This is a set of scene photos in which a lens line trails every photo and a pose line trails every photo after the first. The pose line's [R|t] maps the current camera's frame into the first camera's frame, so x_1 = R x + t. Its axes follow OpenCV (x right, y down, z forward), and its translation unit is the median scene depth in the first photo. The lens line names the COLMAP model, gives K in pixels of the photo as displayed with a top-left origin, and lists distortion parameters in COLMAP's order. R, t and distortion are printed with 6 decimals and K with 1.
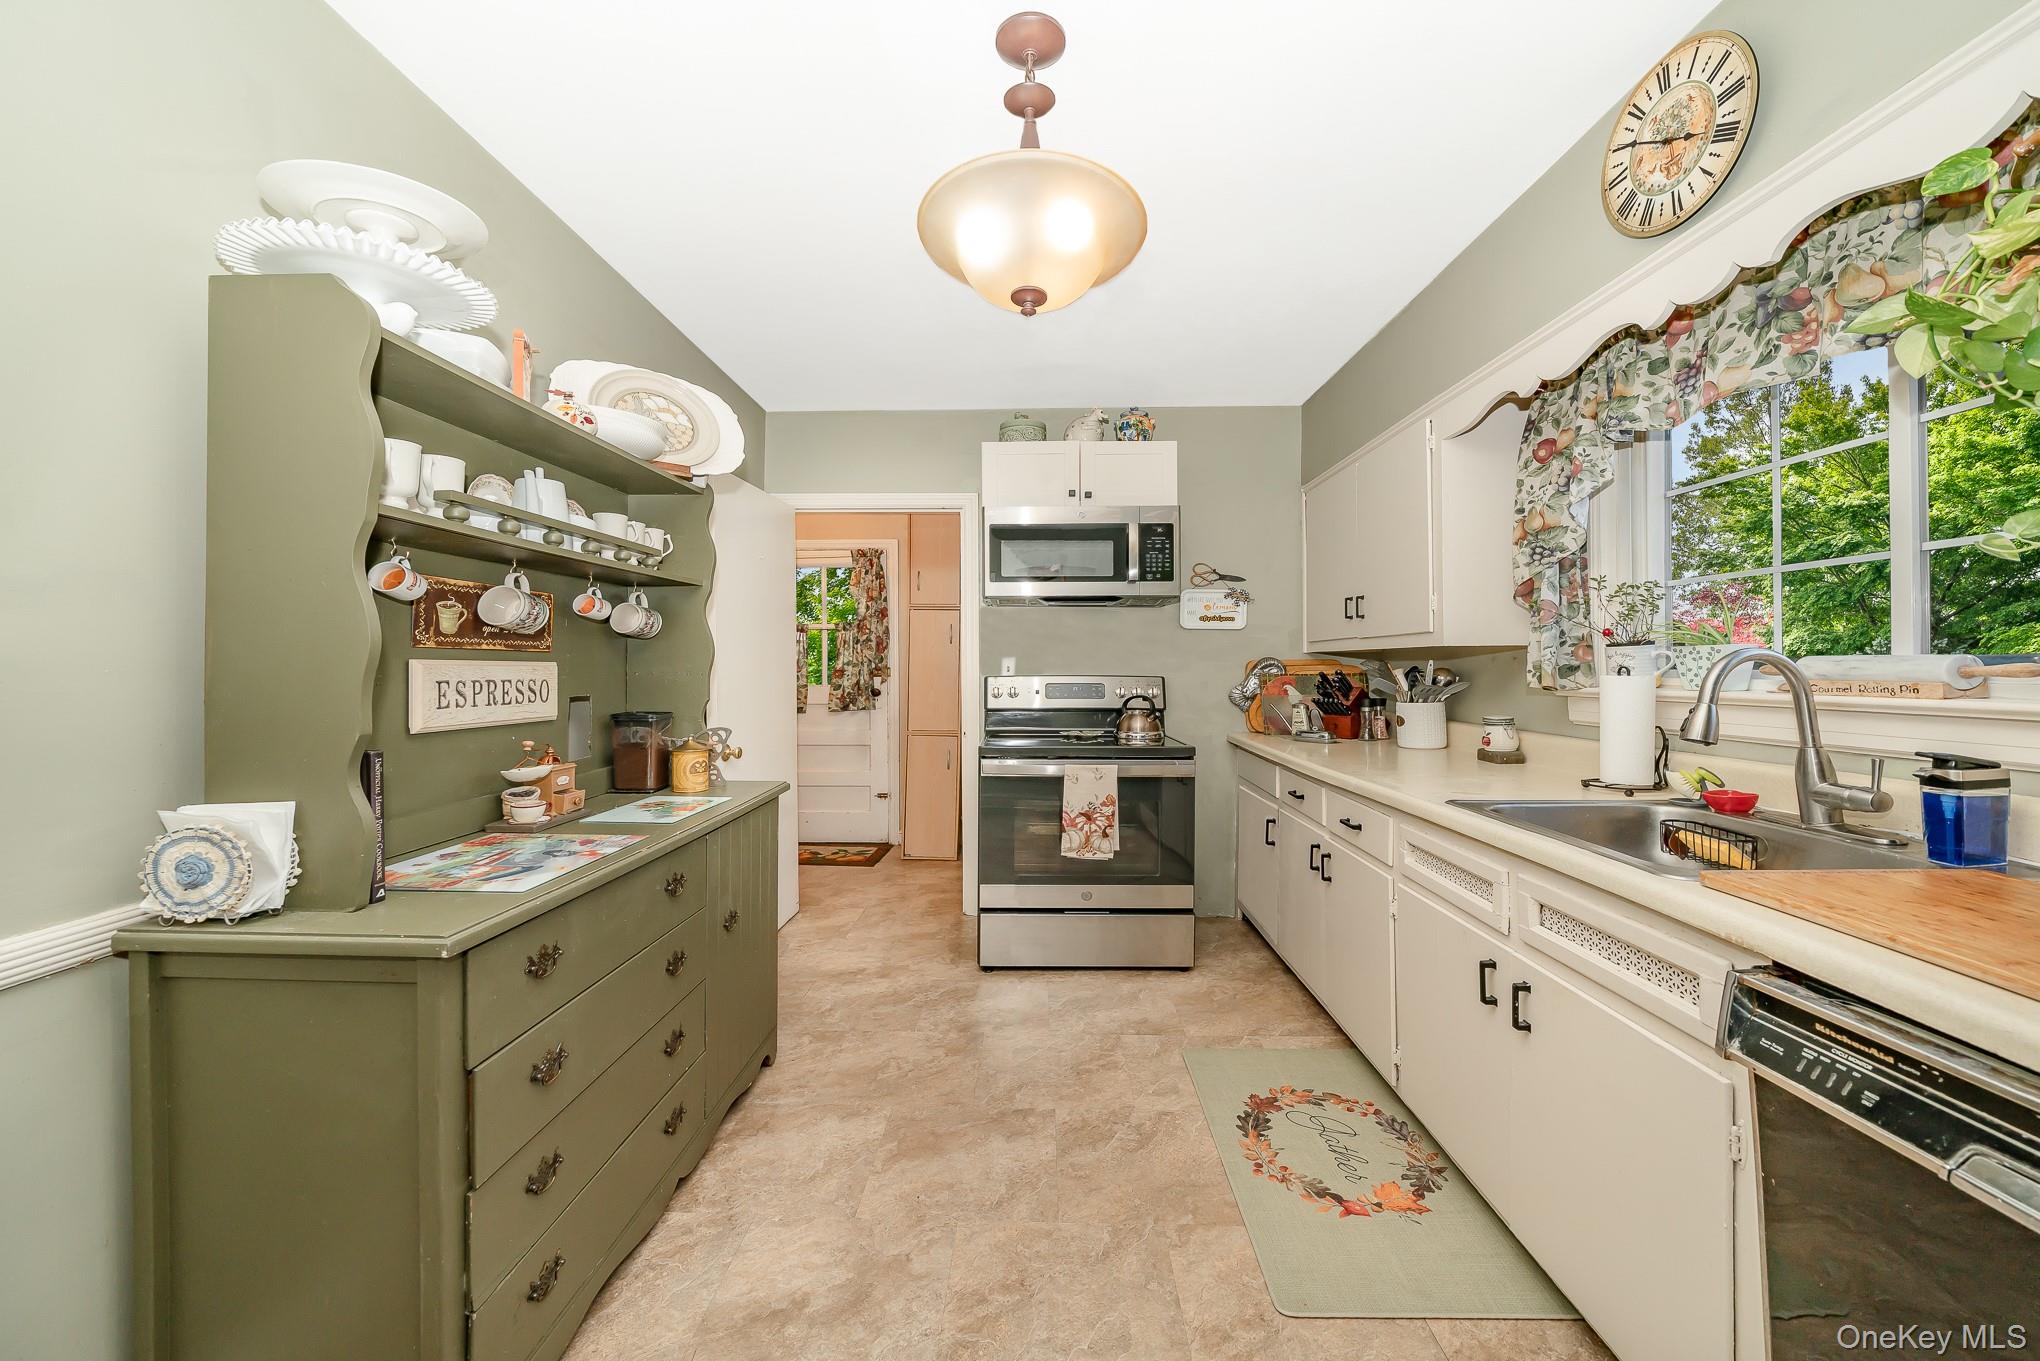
lens RADIAL K [[685.6, 0, 1013.1], [0, 685.6, 668.0], [0, 0, 1]] dist [-0.004140, -0.000078]
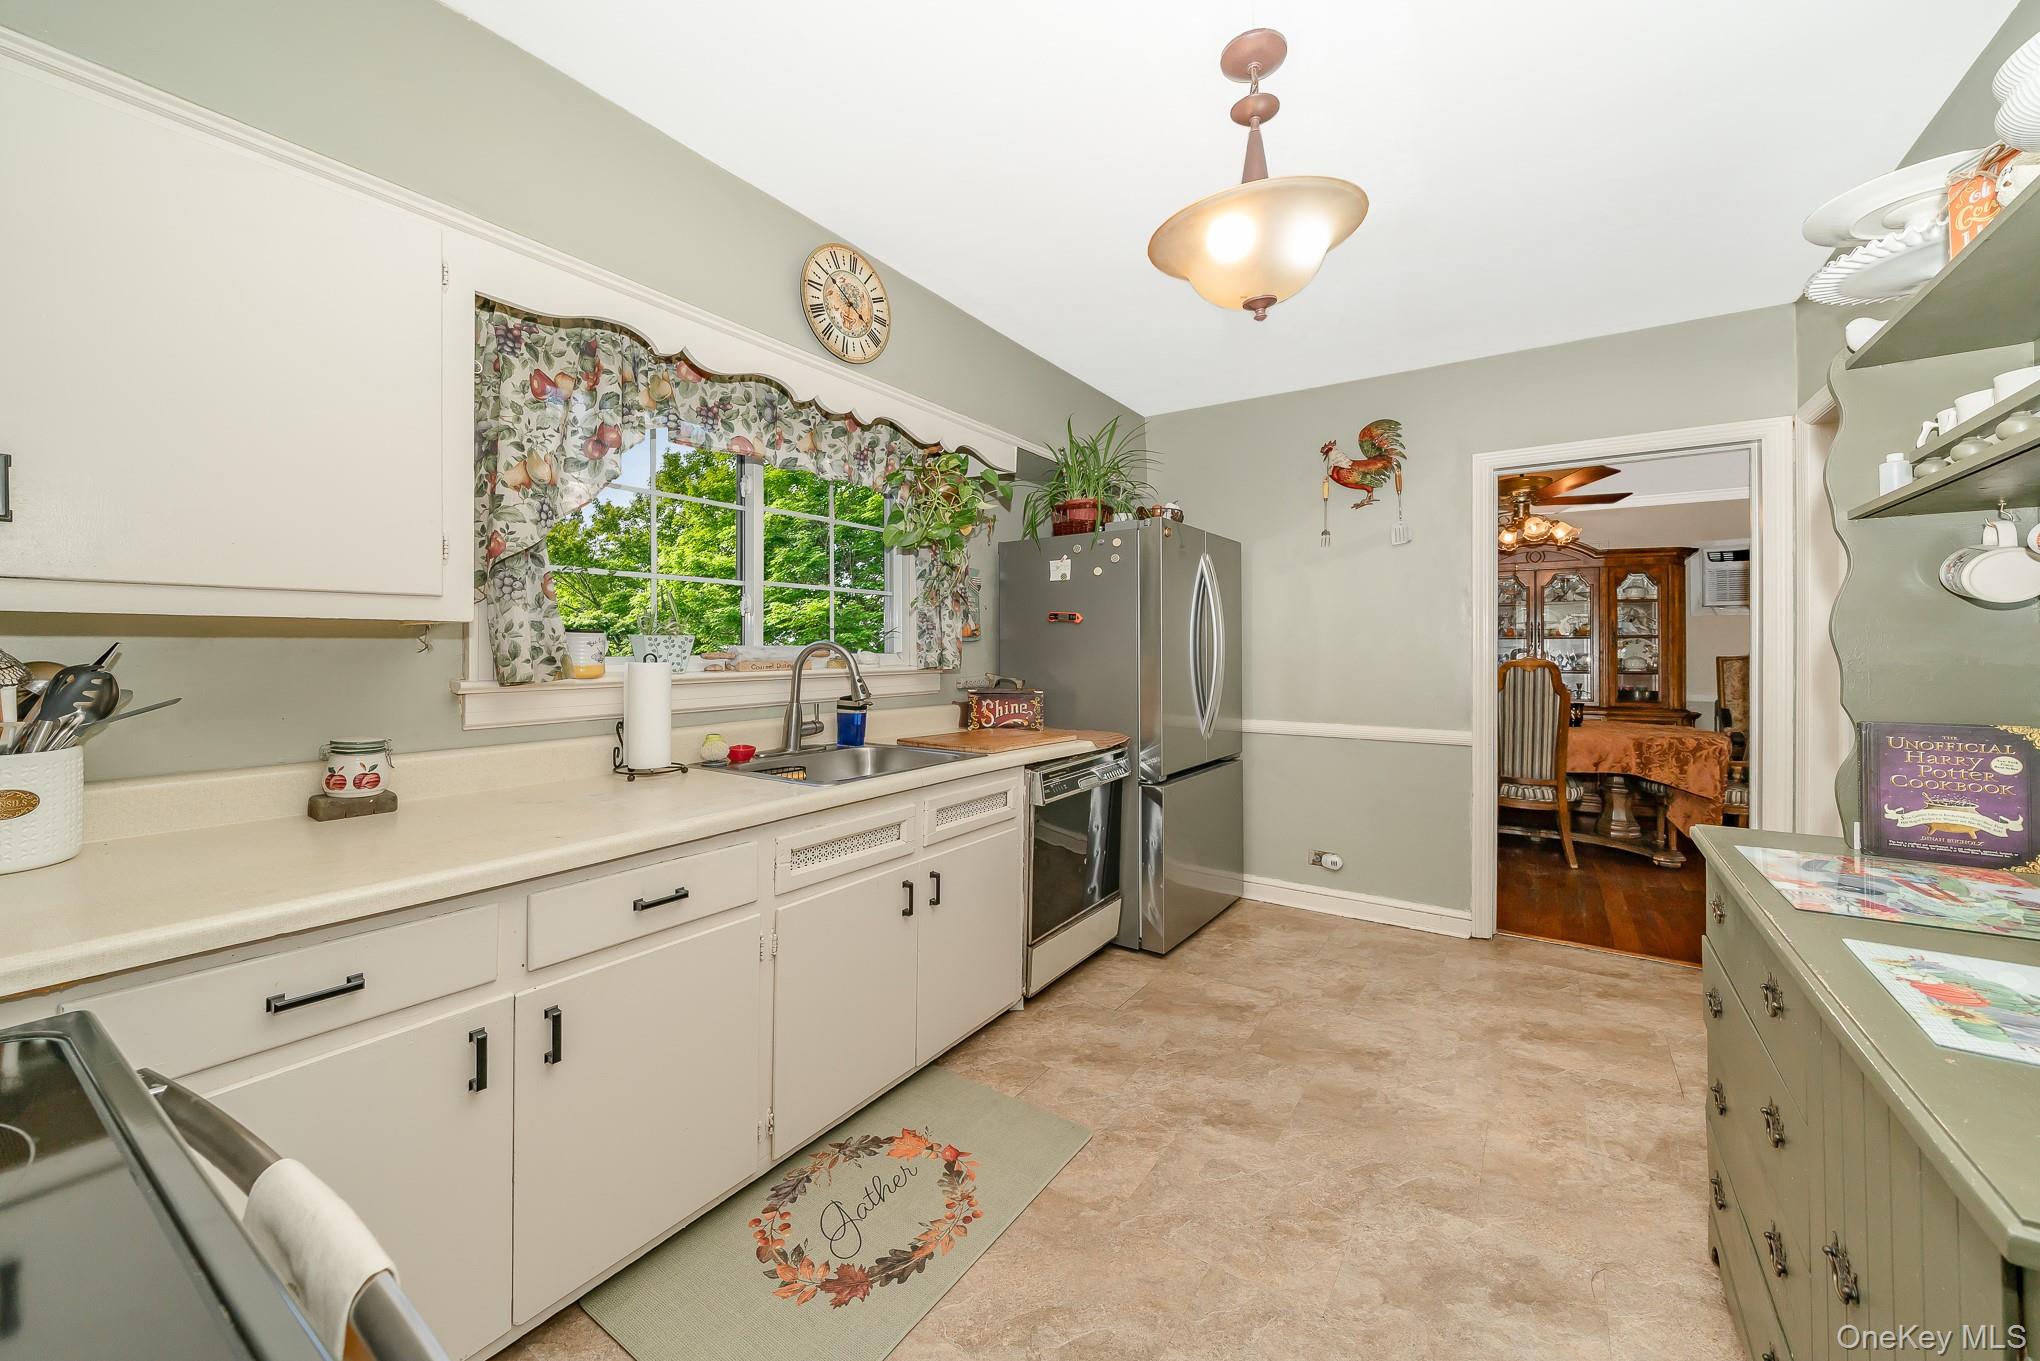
lens RADIAL K [[732.0, 0, 1113.9], [0, 732.0, 642.0], [0, 0, 1]] dist [-0.000020, -0.000039]
pose [[-0.878441, 0.006215, 0.477811, -0.213893], [0.003527, 0.999973, -0.006523, -0.008593], [-0.477838, -0.004045, -0.878438, 1.417952]]
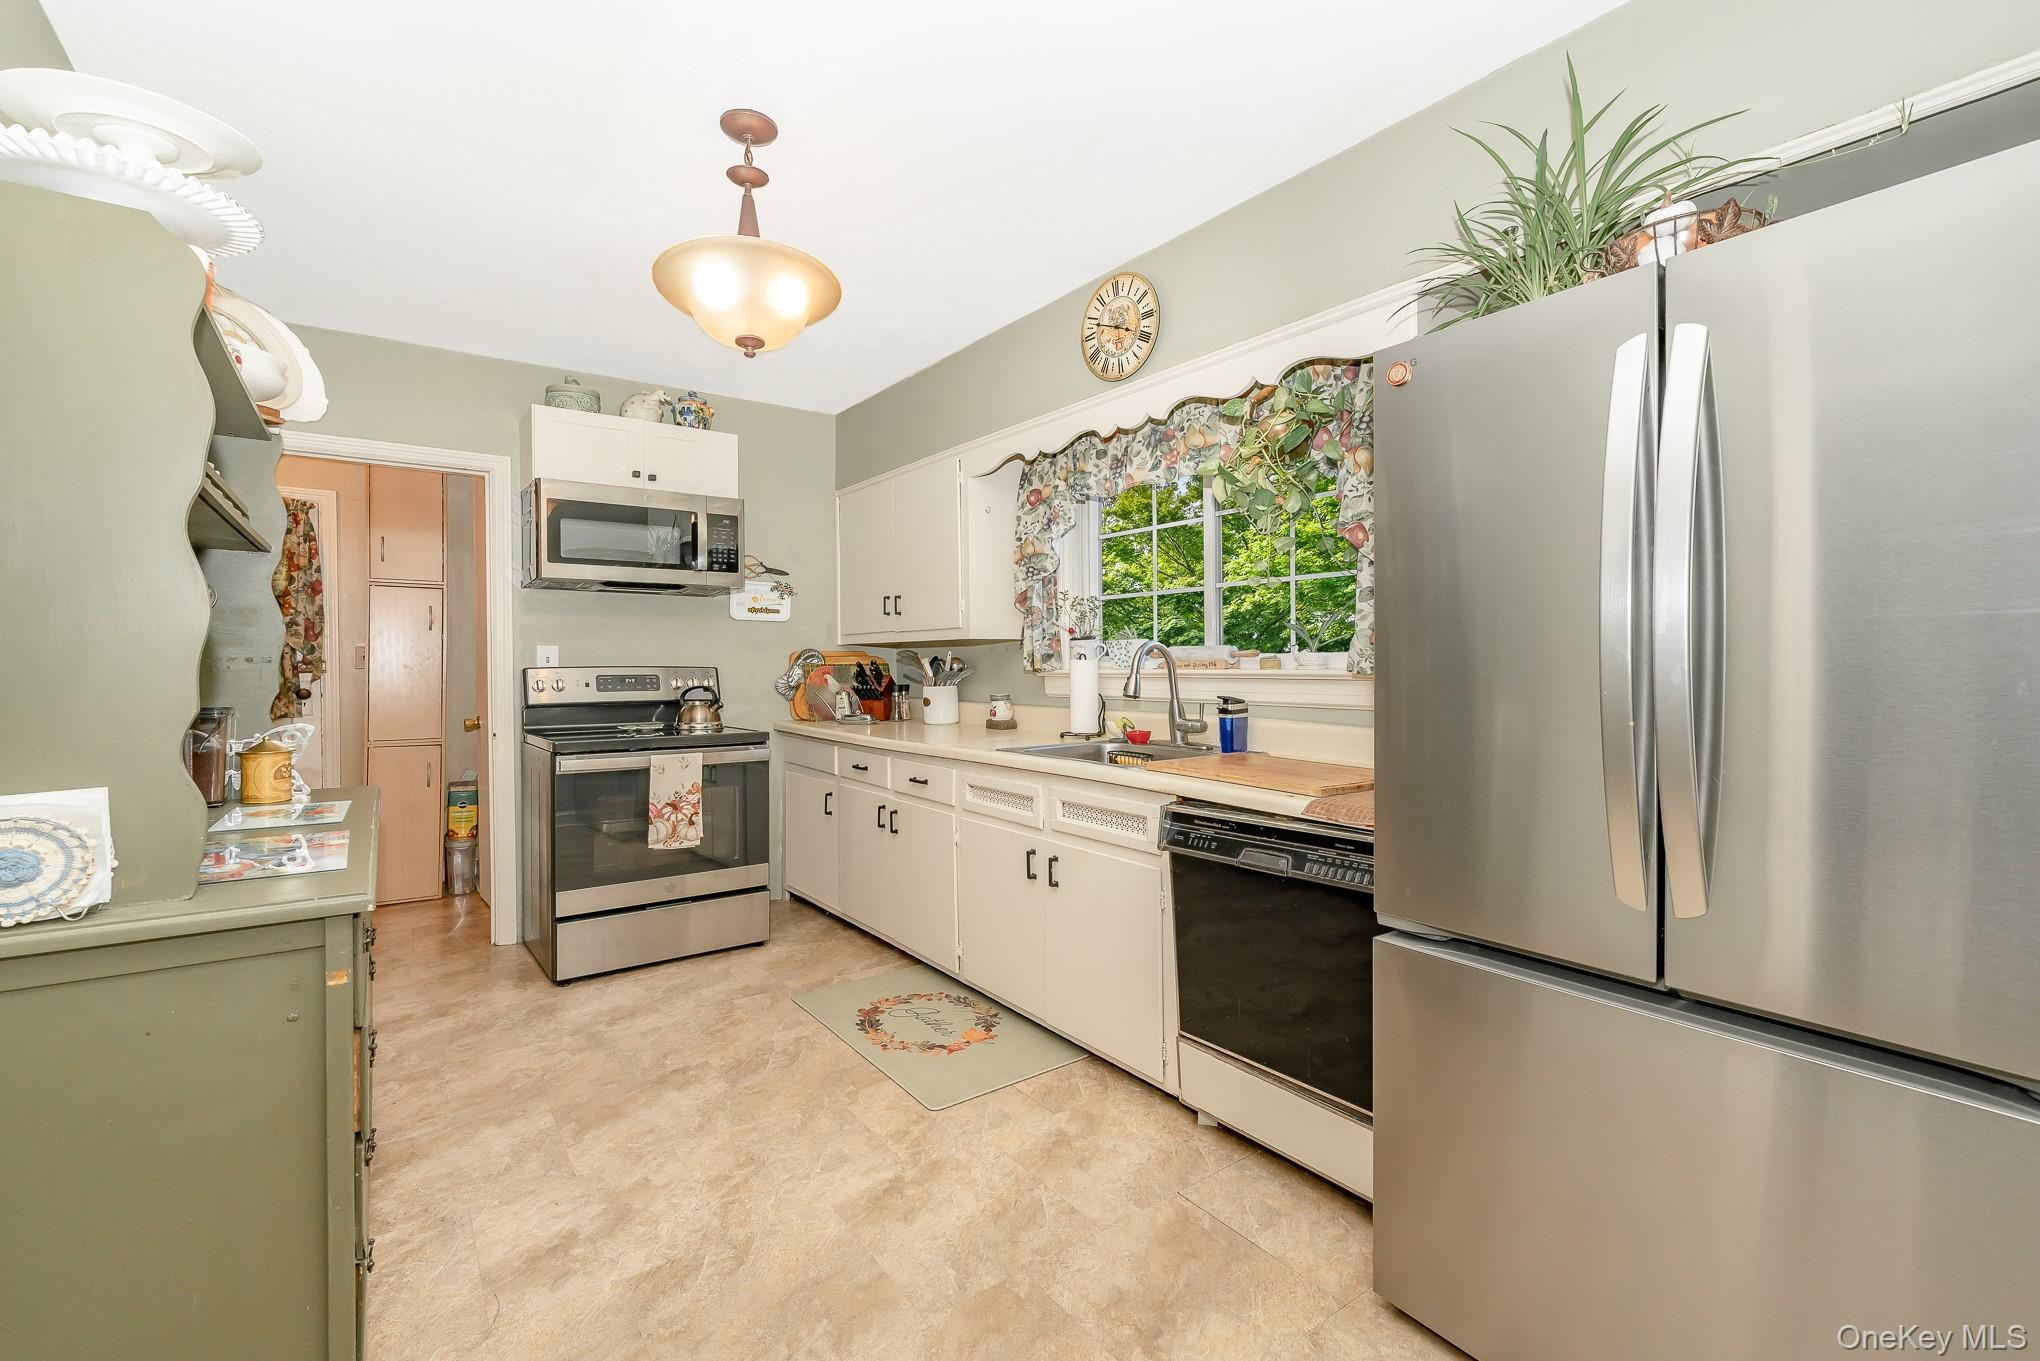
lens RADIAL K [[839.9, 0, 881.6], [0, 839.9, 670.9], [0, 0, 1]] dist [0.000331, -0.000119]
pose [[0.838284, -0.006492, 0.545195, -0.398023], [0.004346, 0.999977, 0.005224, 0.020246], [-0.545216, -0.002010, 0.838293, -0.245162]]
